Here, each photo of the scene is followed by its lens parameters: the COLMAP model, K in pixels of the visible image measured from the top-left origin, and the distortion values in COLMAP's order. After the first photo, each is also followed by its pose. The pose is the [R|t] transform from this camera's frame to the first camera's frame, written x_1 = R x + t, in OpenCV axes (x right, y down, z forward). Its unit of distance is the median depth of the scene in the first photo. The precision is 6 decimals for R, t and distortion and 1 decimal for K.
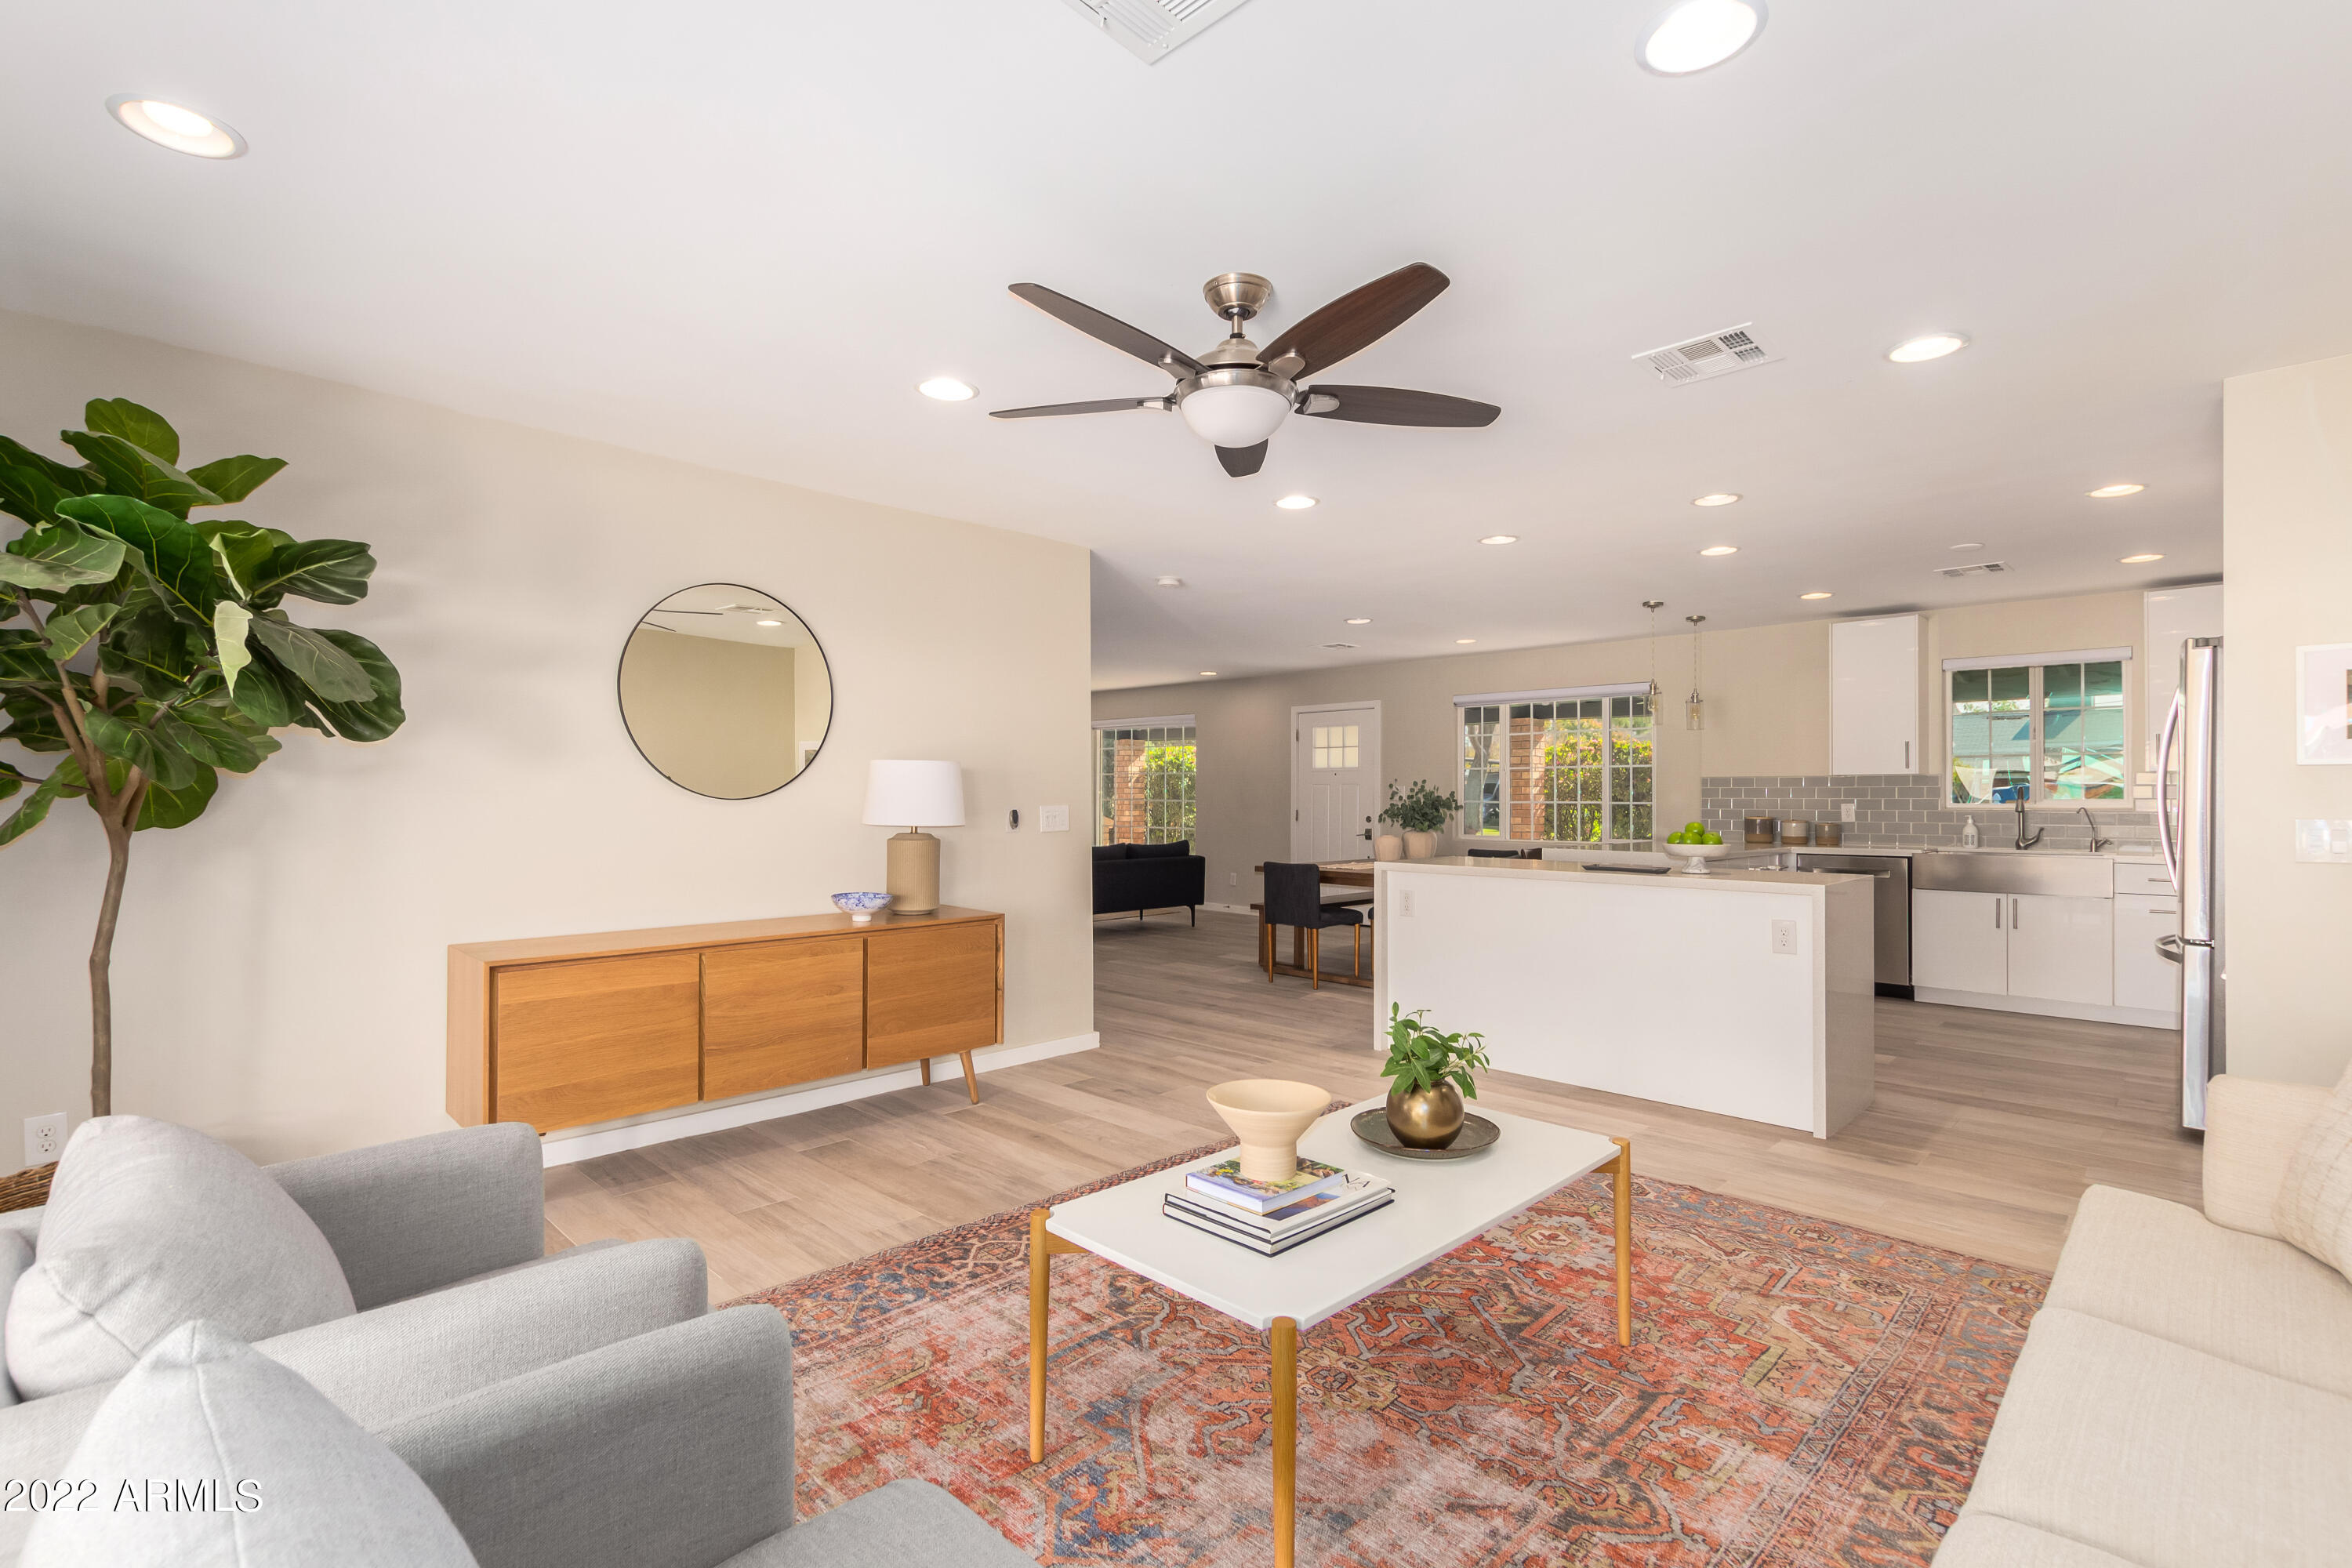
lens RADIAL K [[1085.1, 0, 1154.7], [0, 1085.1, 790.4], [0, 0, 1]] dist [0.002843, 0.000121]
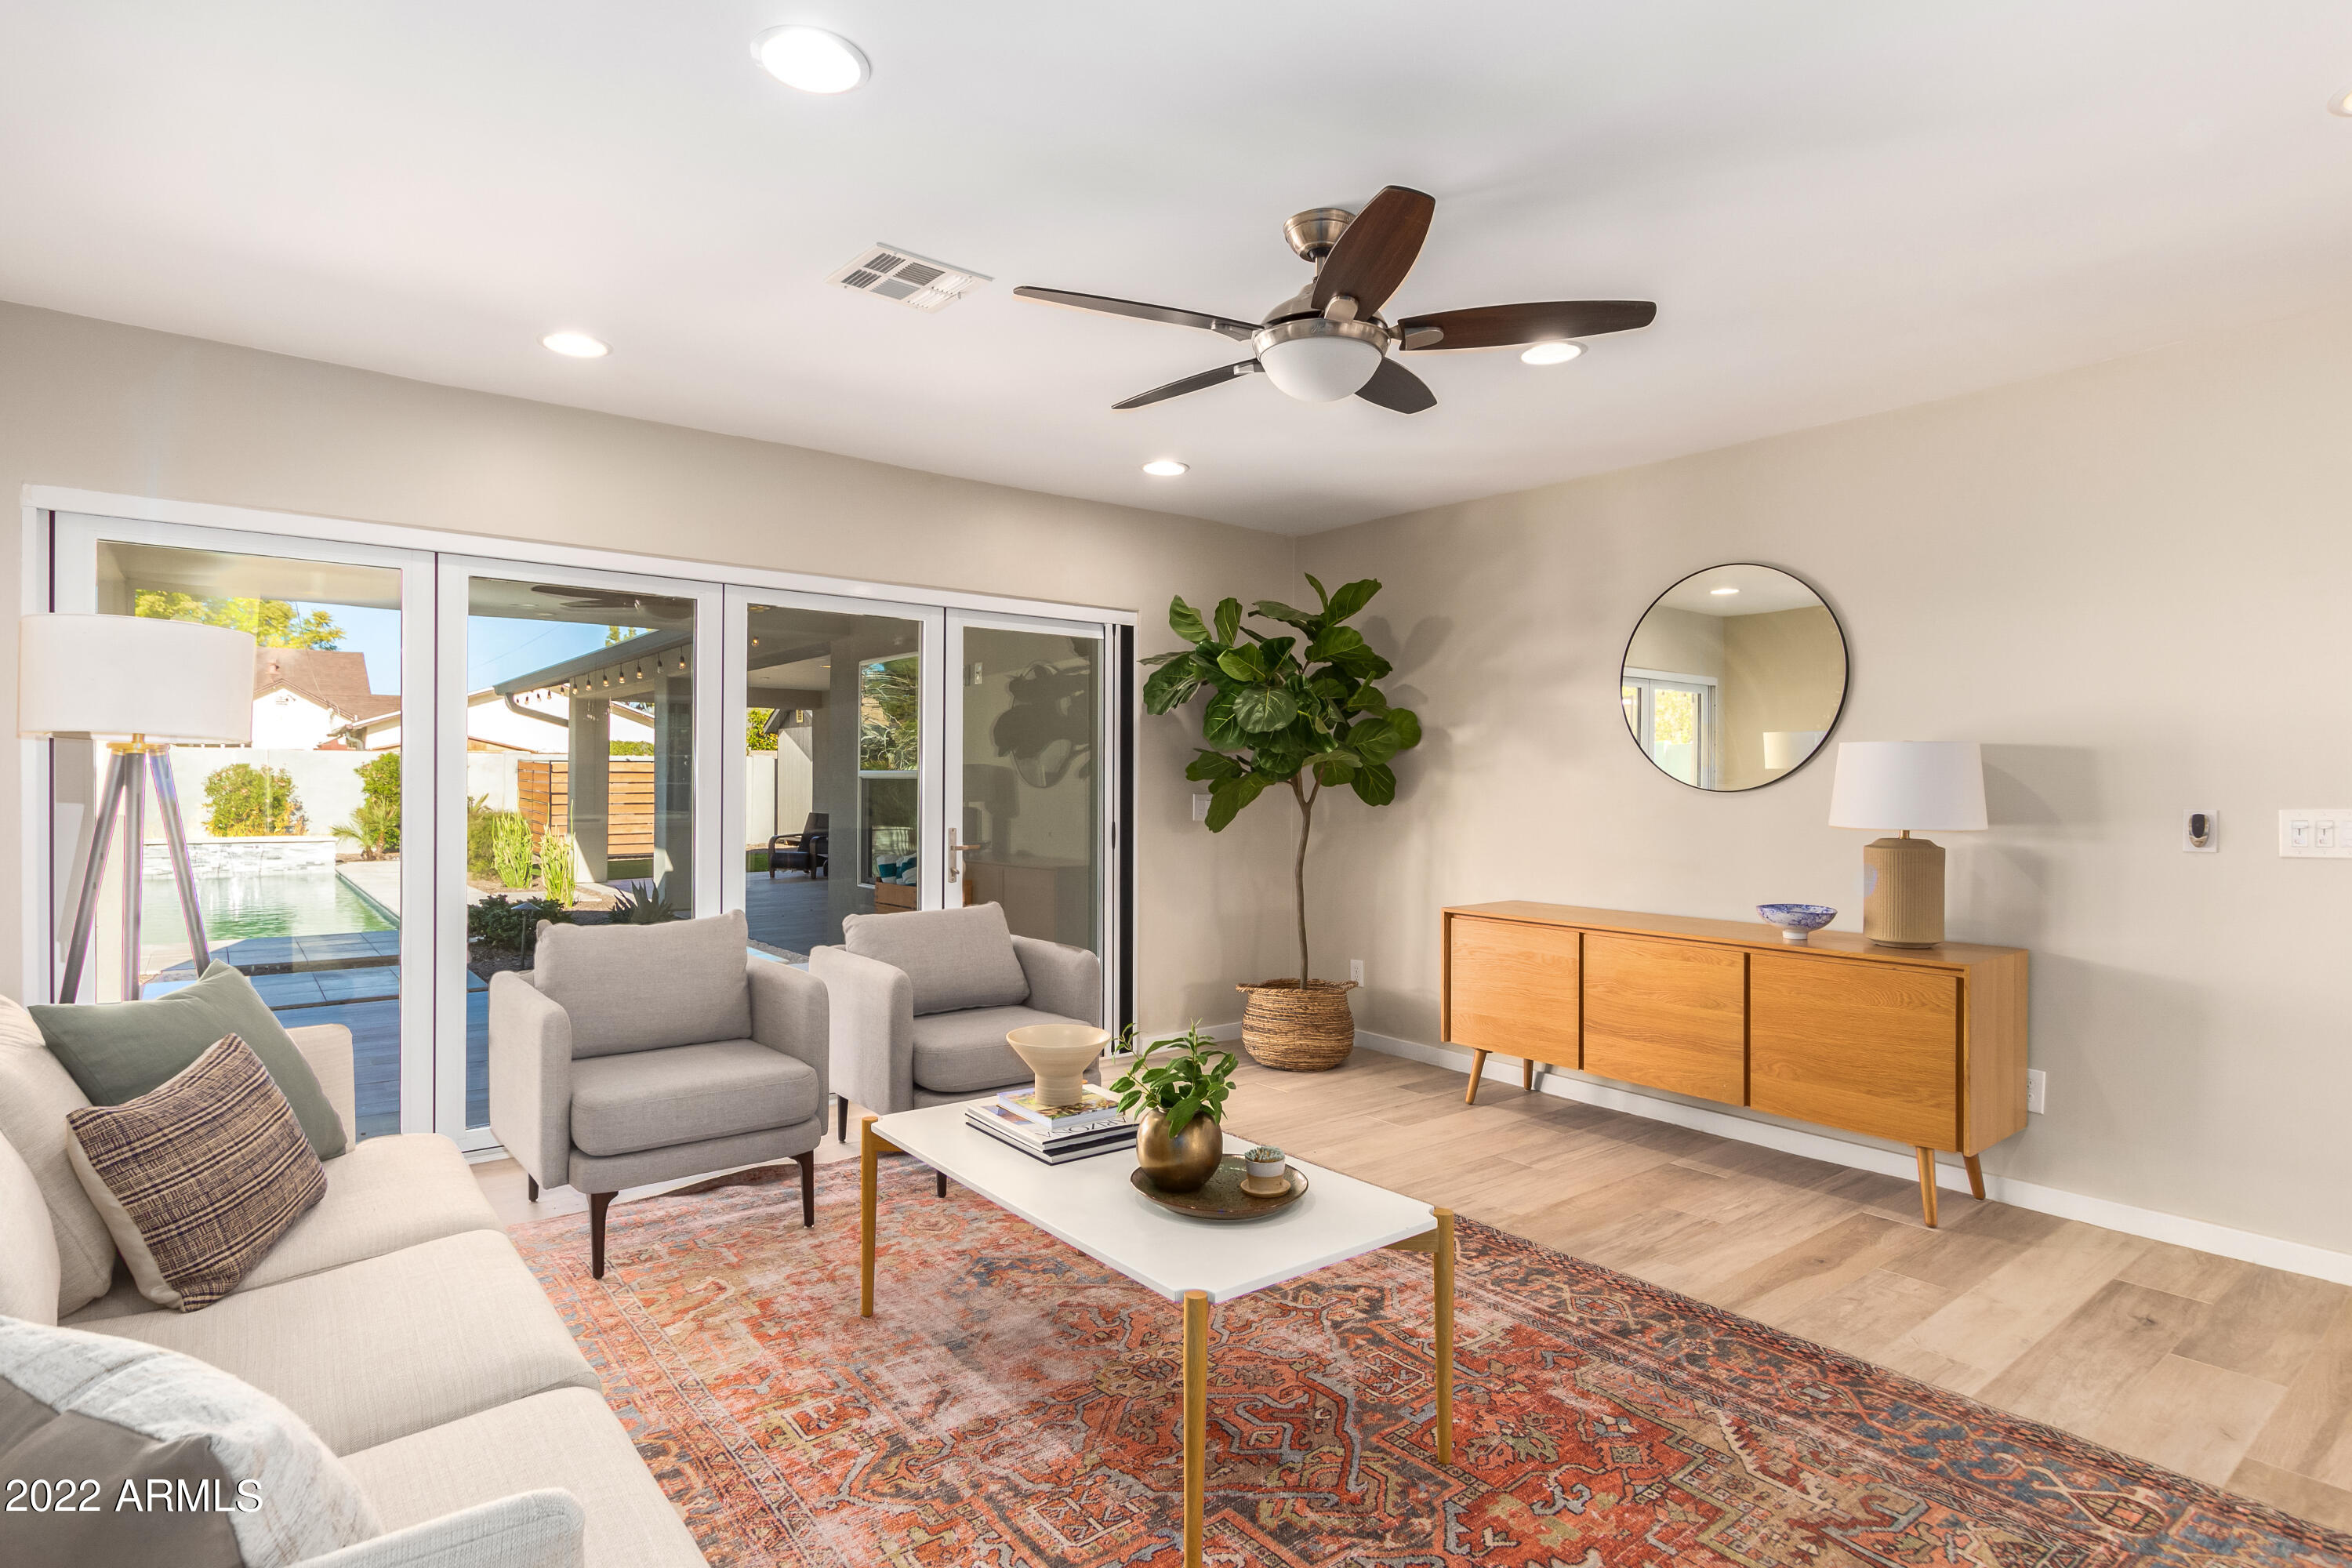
lens RADIAL K [[1199.9, 0, 1180.8], [0, 1199.9, 786.3], [0, 0, 1]] dist [-0.002515, 0.000600]
pose [[-0.113650, 0.001945, -0.993519, 0.913314], [-0.000892, 0.999997, 0.002059, 0.003384], [0.993520, 0.001121, -0.113648, 0.838042]]
